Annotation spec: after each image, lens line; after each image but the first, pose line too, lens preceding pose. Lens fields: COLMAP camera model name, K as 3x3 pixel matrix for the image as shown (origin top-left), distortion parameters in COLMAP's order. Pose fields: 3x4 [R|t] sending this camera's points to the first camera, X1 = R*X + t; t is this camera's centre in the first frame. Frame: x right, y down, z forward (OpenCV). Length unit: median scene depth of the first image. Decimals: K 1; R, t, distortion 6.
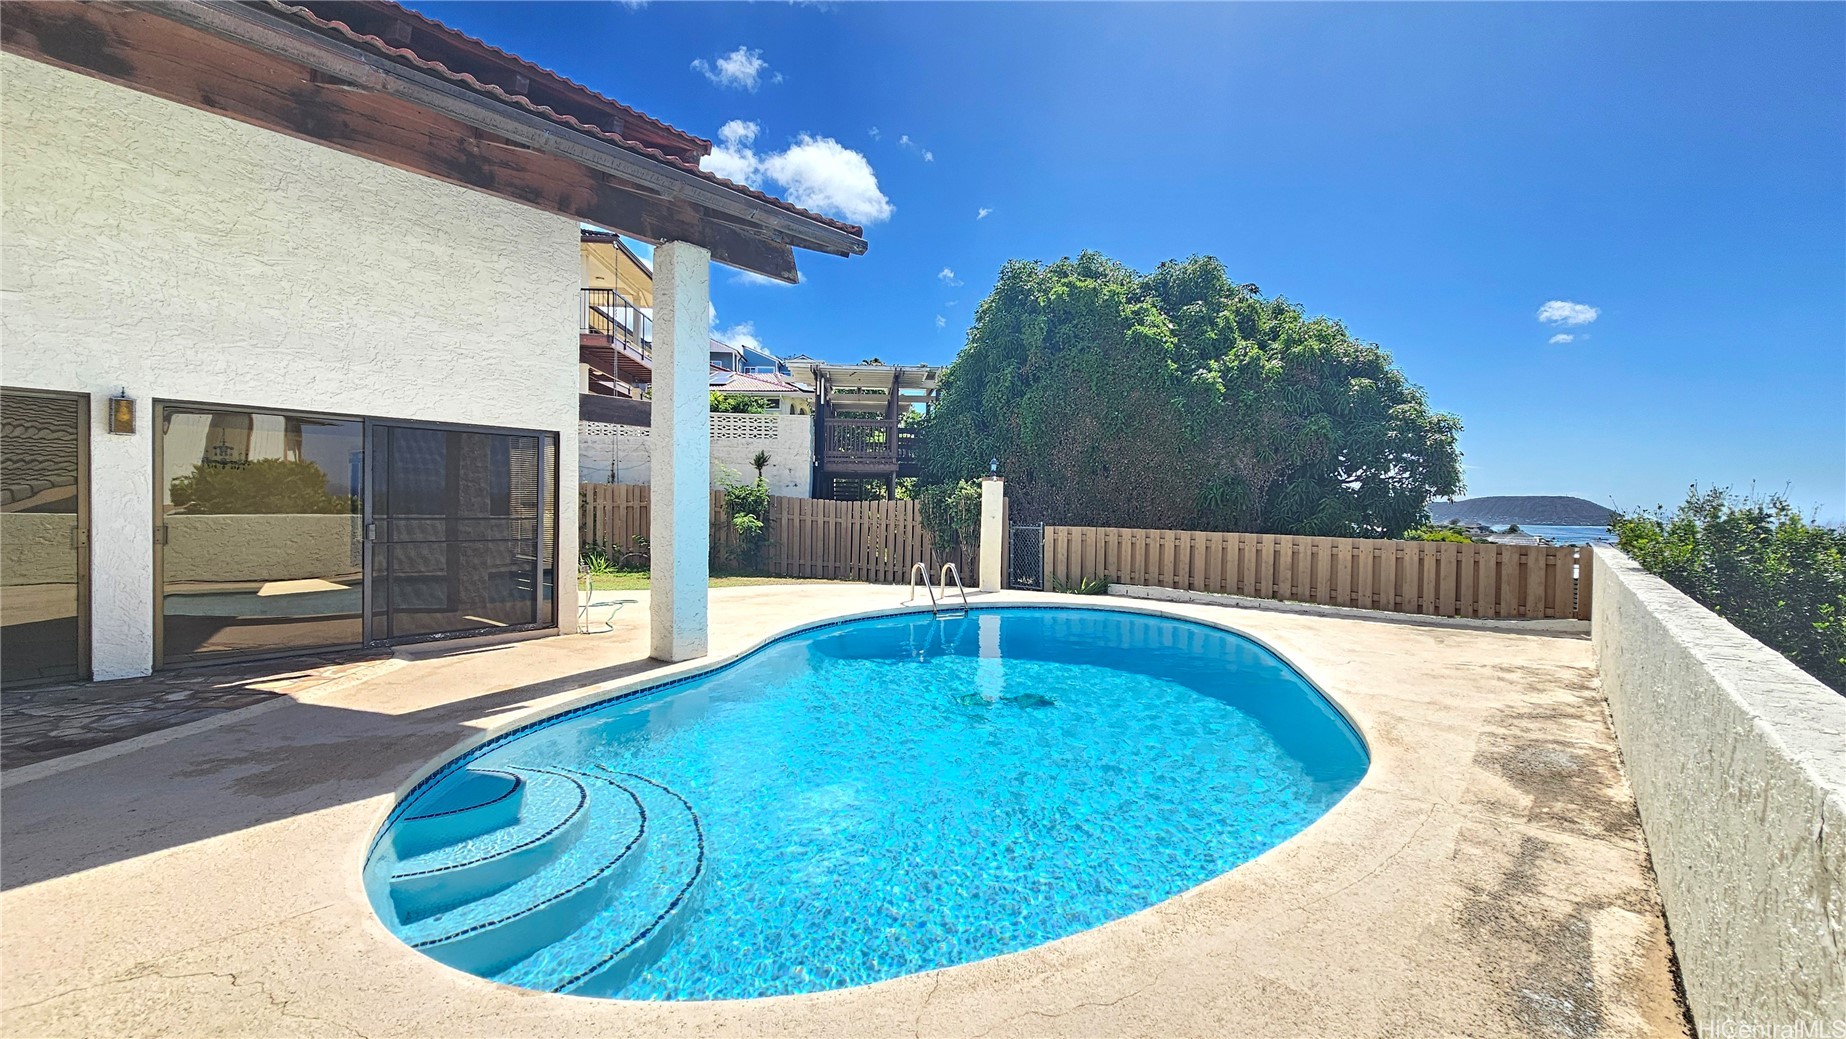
lens RADIAL K [[808.1, 0, 926.6], [0, 808.1, 518.8], [0, 0, 1]] dist [0.000541, 0.000126]
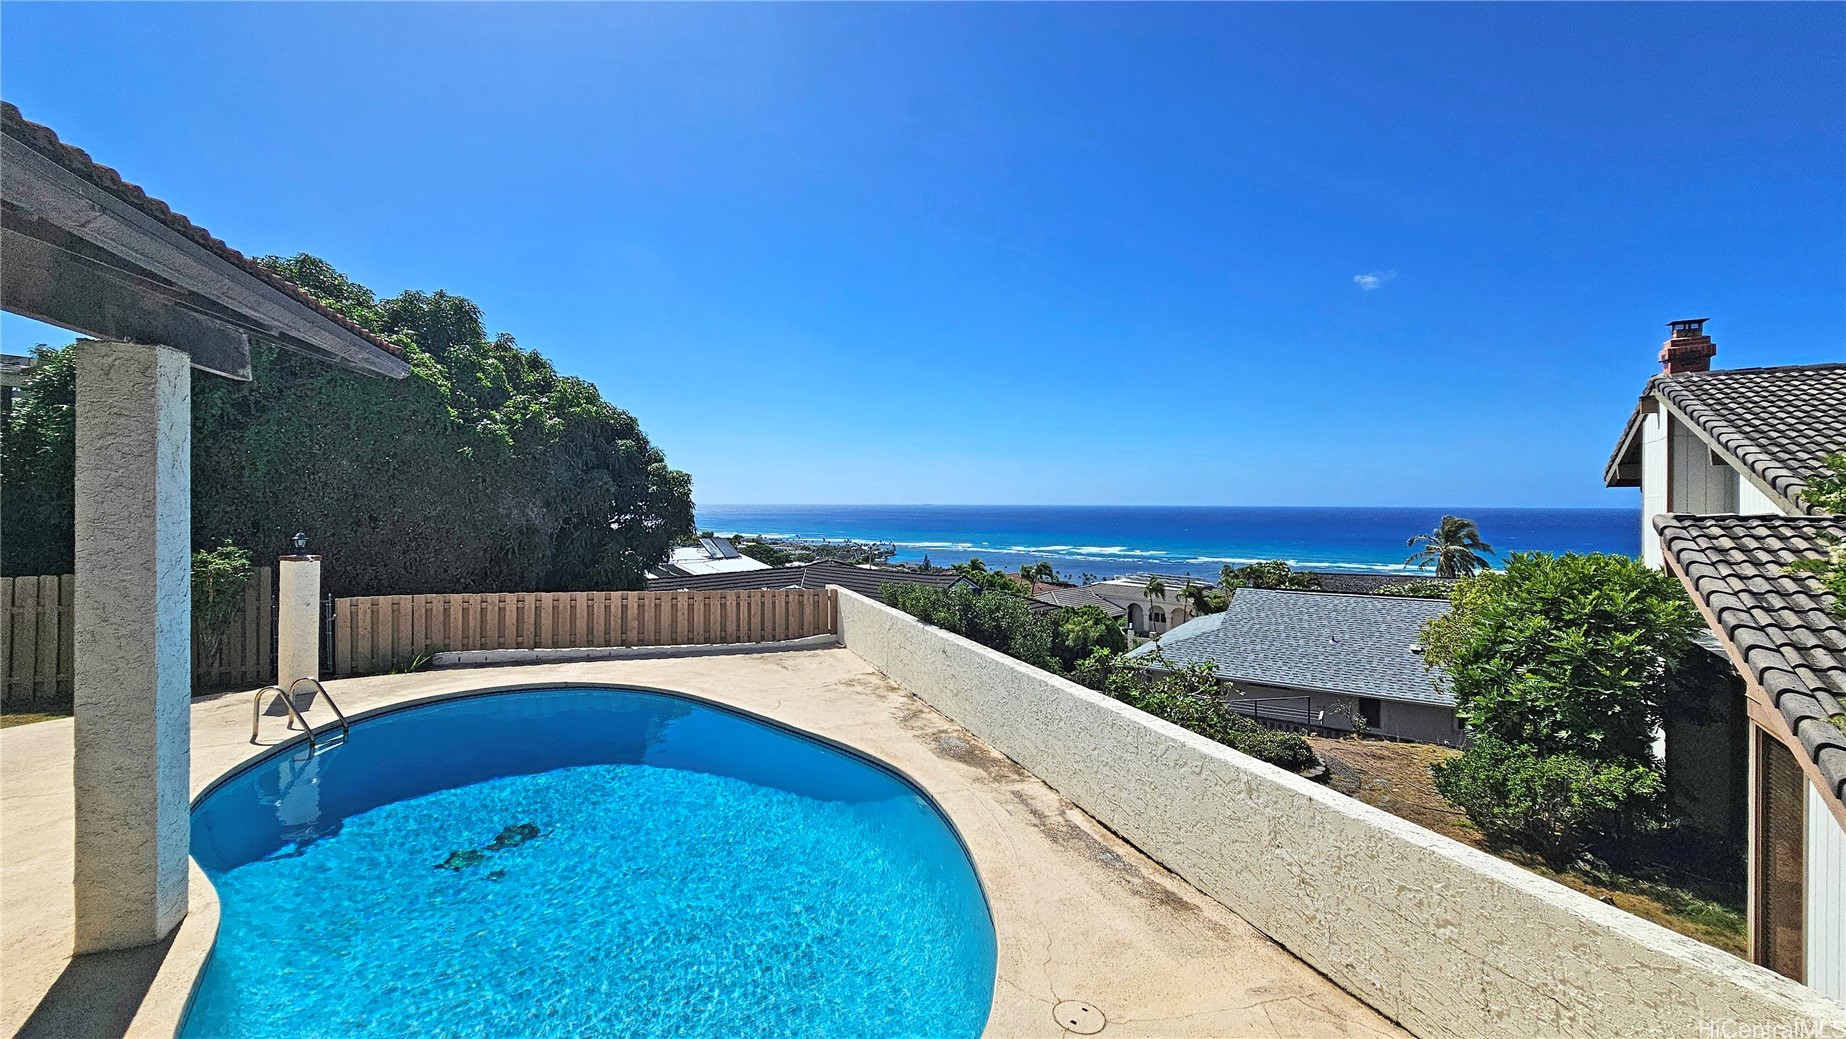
lens RADIAL K [[762.7, 0, 940.7], [0, 762.7, 509.5], [0, 0, 1]] dist [-0.003231, -0.000148]
pose [[0.515704, -0.019220, 0.856551, -0.196704], [0.025181, 0.999656, 0.007271, -0.068289], [-0.856397, 0.017819, 0.516011, 0.021607]]
